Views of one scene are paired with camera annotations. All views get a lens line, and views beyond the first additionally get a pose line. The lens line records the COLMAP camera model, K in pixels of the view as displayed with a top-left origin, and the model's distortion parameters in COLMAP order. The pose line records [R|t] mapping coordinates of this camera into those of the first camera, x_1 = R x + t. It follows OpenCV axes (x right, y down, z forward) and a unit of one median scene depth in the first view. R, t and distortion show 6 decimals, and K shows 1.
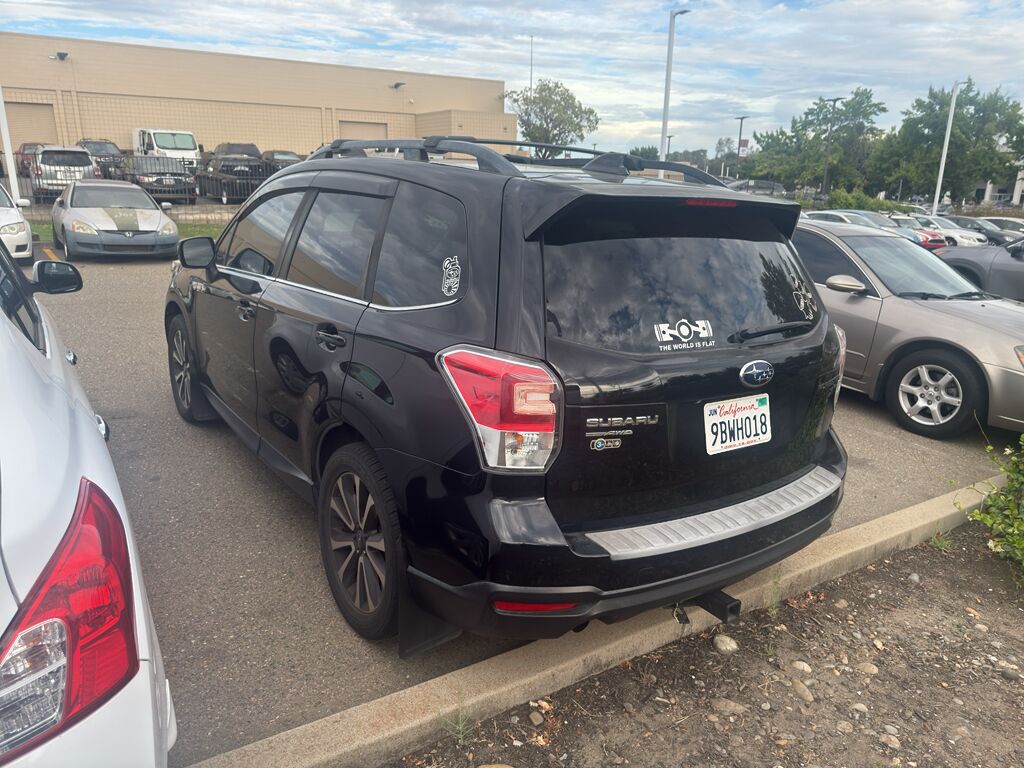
lens RADIAL K [[724.2, 0, 510.9], [0, 724.2, 390.5], [0, 0, 1]] dist [0.021346, -0.028489]
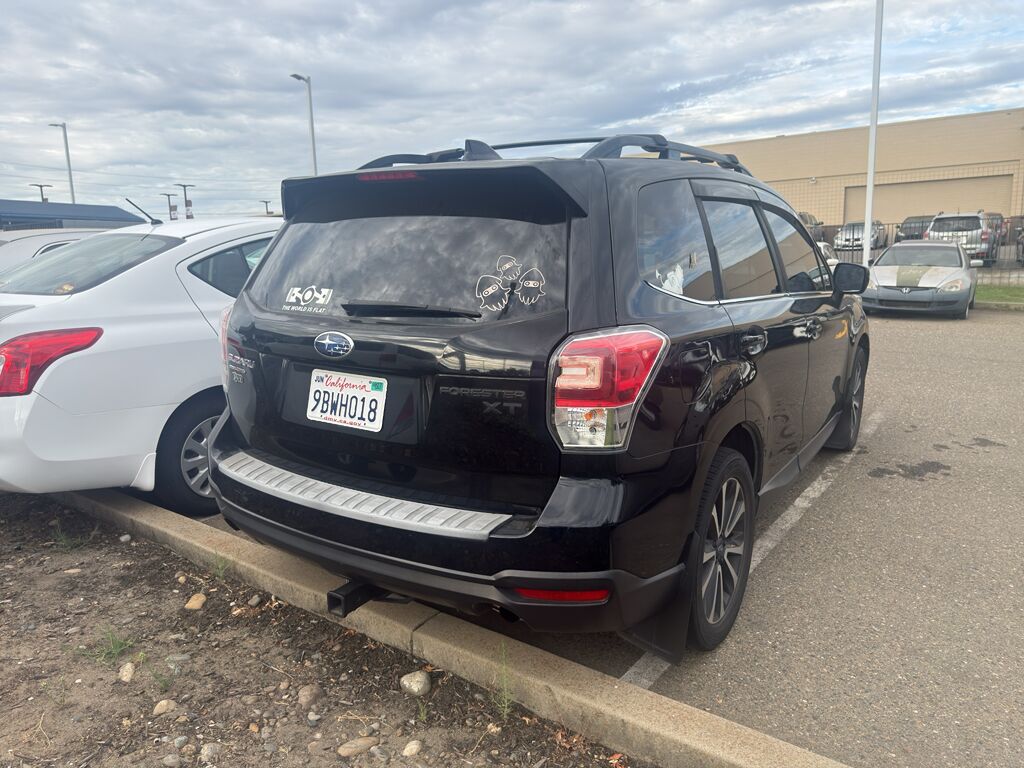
lens RADIAL K [[724.0, 0, 510.1], [0, 724.0, 379.3], [0, 0, 1]] dist [0.022953, -0.030362]
pose [[0.364339, 0.122842, -0.923129, 1.175033], [-0.225400, 0.973421, 0.040575, -0.063290], [0.903578, 0.193290, 0.382344, 0.764390]]
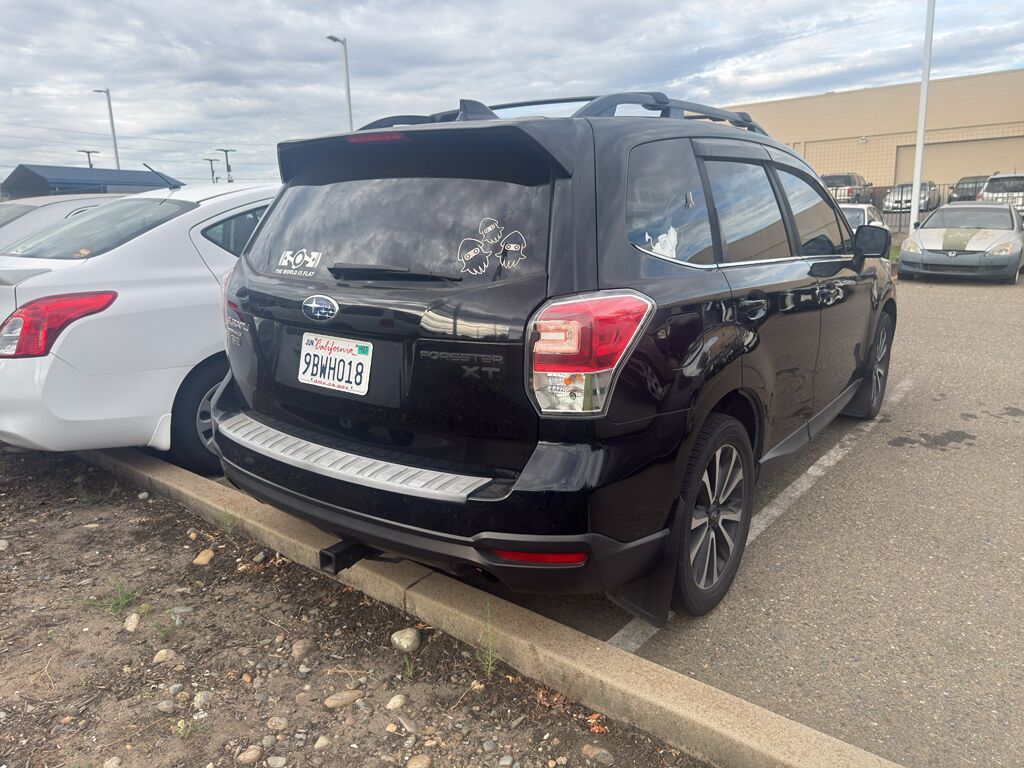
lens RADIAL K [[724.0, 0, 510.1], [0, 724.0, 379.3], [0, 0, 1]] dist [0.022953, -0.030362]
pose [[0.314407, 0.169558, -0.934023, 1.195212], [-0.228172, 0.968572, 0.099024, -0.076471], [0.921459, 0.181984, 0.343214, 0.822800]]
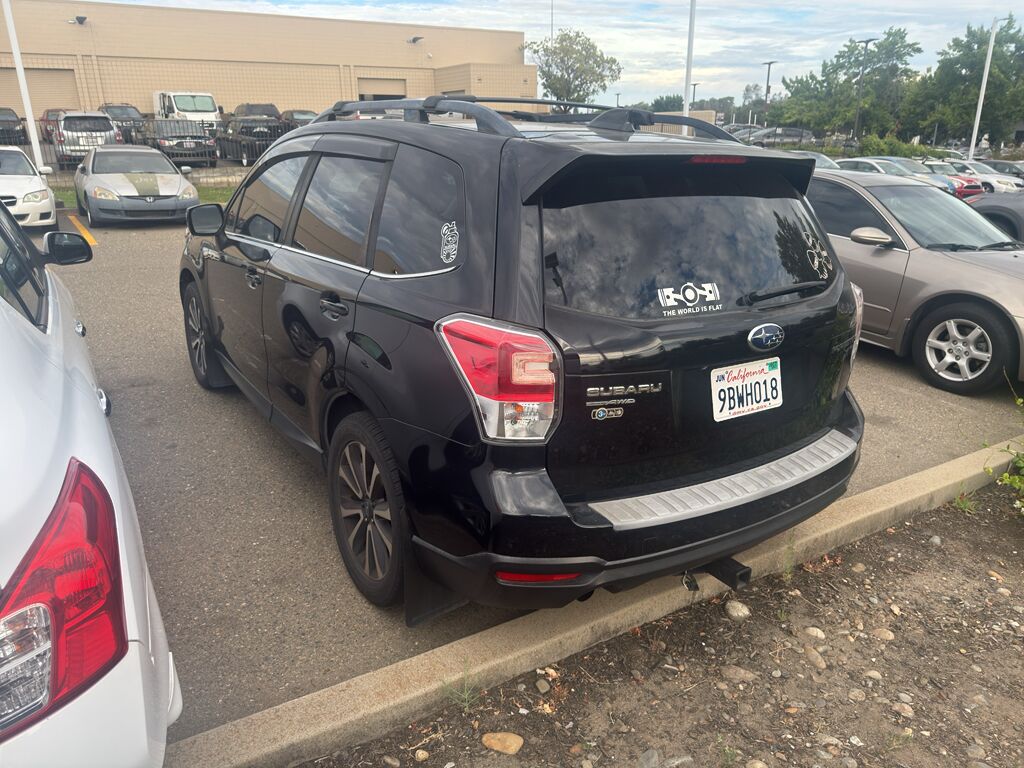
lens RADIAL K [[724.0, 0, 510.1], [0, 724.0, 379.3], [0, 0, 1]] dist [0.022953, -0.030362]
pose [[0.999253, -0.013418, -0.036234, 0.028719], [0.014983, 0.998951, 0.043274, -0.012996], [0.035615, -0.043784, 0.998406, 0.017433]]
